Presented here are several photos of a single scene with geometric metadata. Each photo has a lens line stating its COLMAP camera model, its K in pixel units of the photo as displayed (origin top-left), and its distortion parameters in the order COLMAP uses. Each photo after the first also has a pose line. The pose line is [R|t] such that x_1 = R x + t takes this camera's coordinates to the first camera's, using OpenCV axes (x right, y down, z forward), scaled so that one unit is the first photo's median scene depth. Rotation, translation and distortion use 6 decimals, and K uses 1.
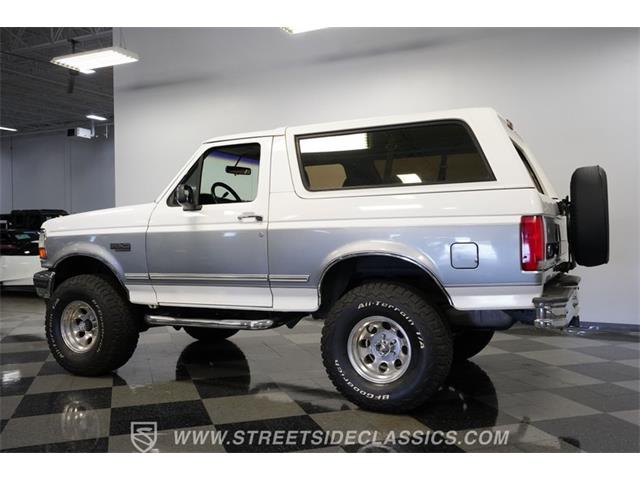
lens RADIAL K [[669.4, 0, 320.0], [0, 669.4, 240.0], [0, 0, 1]] dist [0.014797, 0.005517]
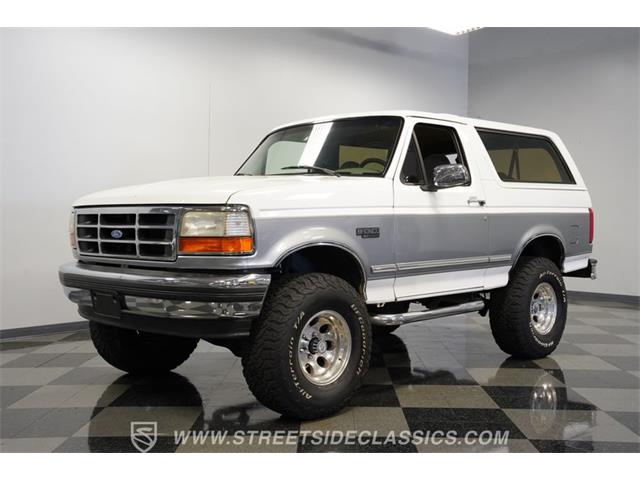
lens RADIAL K [[720.5, 0, 320.0], [0, 720.5, 241.4], [0, 0, 1]] dist [0.008516, -0.004760]
pose [[0.307429, -0.014072, 0.951467, -1.165161], [0.012567, 0.999863, 0.010727, 0.011737], [-0.951488, 0.008660, 0.307564, 0.840268]]
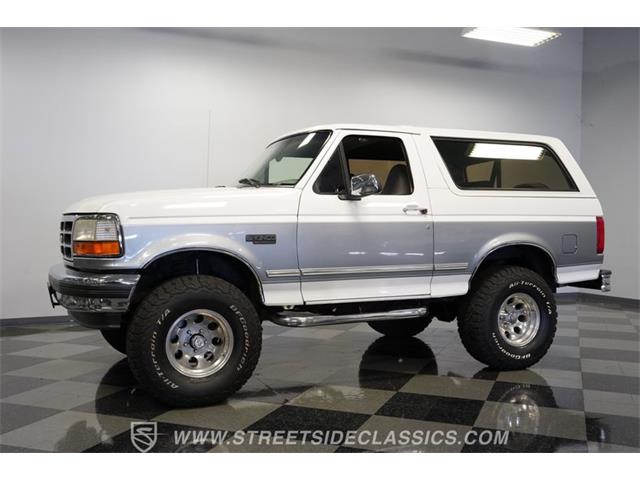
lens RADIAL K [[625.8, 0, 320.0], [0, 625.8, 240.0], [0, 0, 1]] dist [0.003268, 0.002604]
pose [[0.613796, -0.000596, 0.789464, -0.912346], [-0.000834, 0.999999, 0.001403, 0.011078], [-0.789464, -0.001520, 0.613795, 0.491509]]
